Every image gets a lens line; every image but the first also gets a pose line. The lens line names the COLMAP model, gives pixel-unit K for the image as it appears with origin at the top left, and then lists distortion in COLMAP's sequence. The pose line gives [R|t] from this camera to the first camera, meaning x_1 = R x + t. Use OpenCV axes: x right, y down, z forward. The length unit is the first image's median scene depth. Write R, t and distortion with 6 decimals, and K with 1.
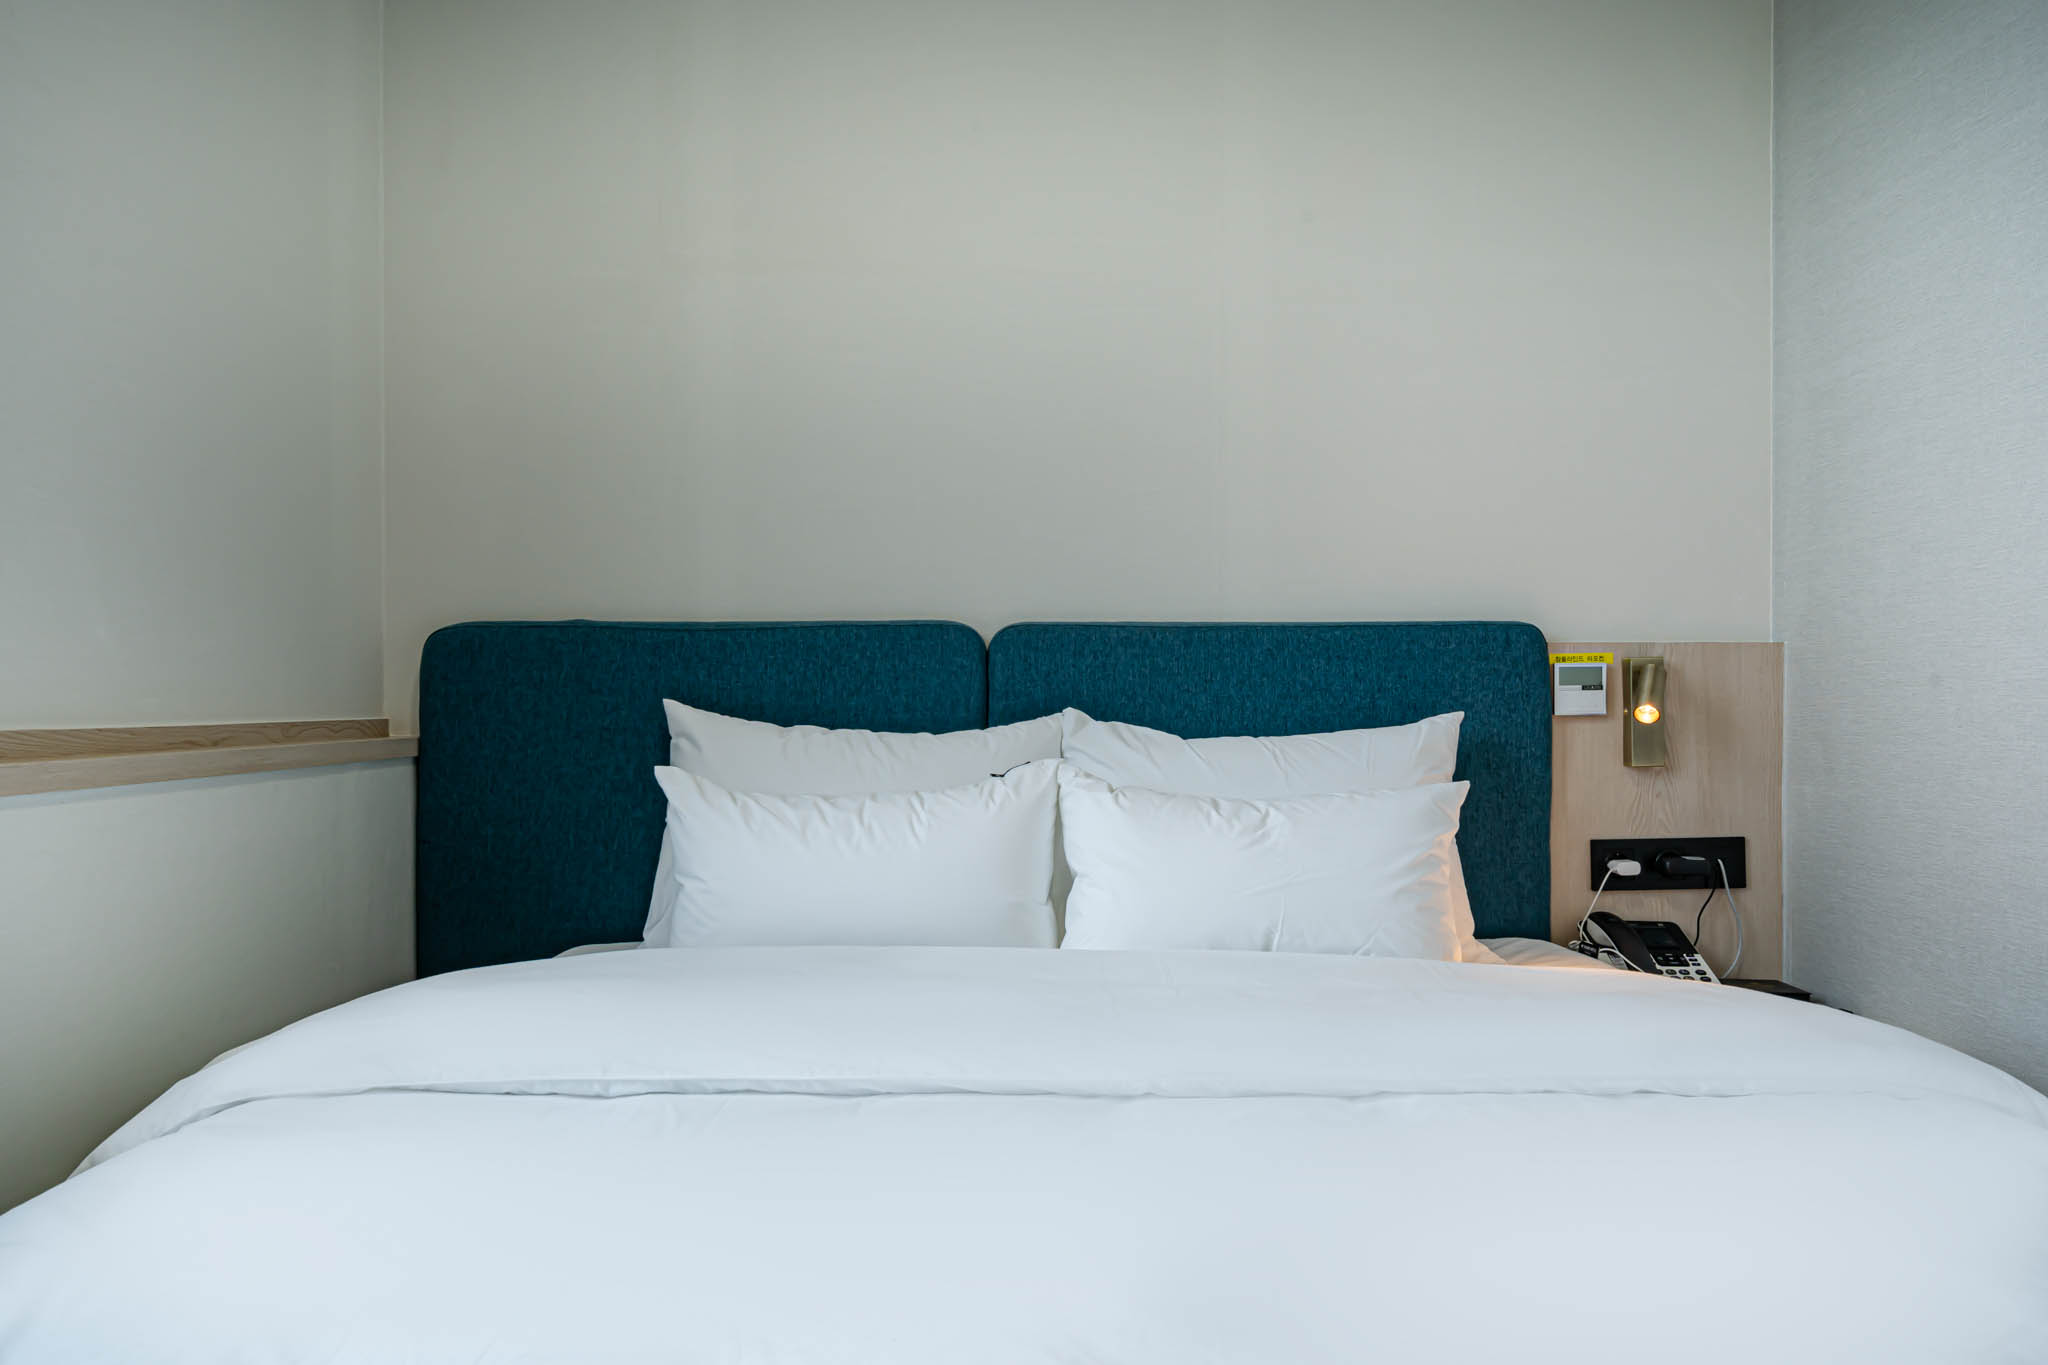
lens RADIAL K [[1316.8, 0, 1022.8], [0, 1316.8, 687.1], [0, 0, 1]] dist [-0.000846, 0.000264]
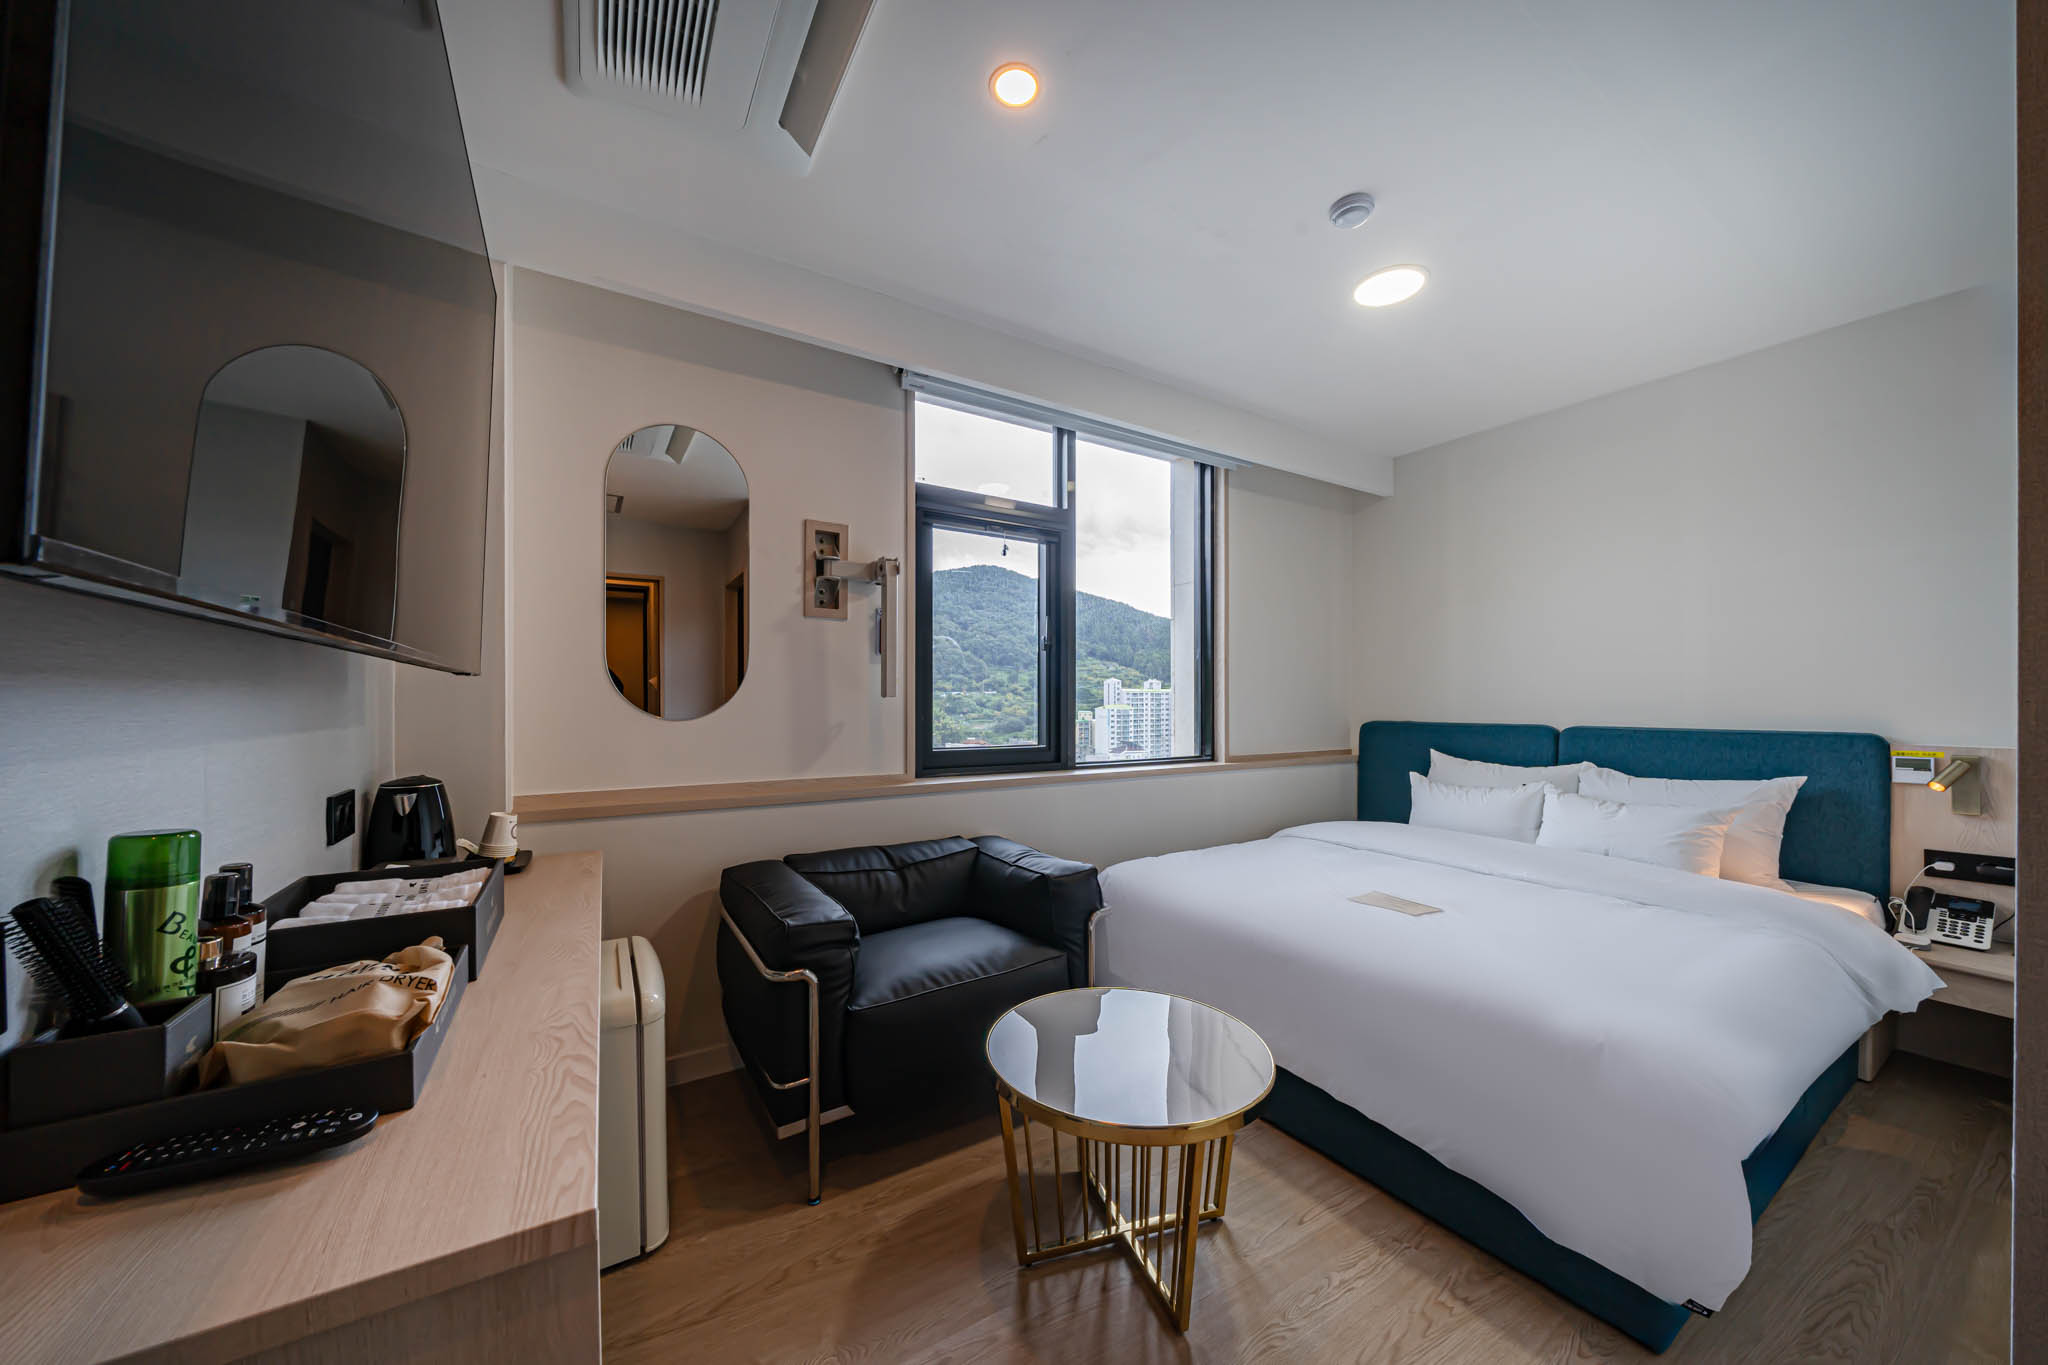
lens RADIAL K [[696.1, 0, 1029.5], [0, 696.1, 695.8], [0, 0, 1]] dist [-0.000229, -0.000074]
pose [[0.523743, -0.007239, -0.851846, 0.624093], [0.002256, 0.999972, -0.007110, -0.104679], [0.851873, 0.001802, 0.523745, -0.649474]]
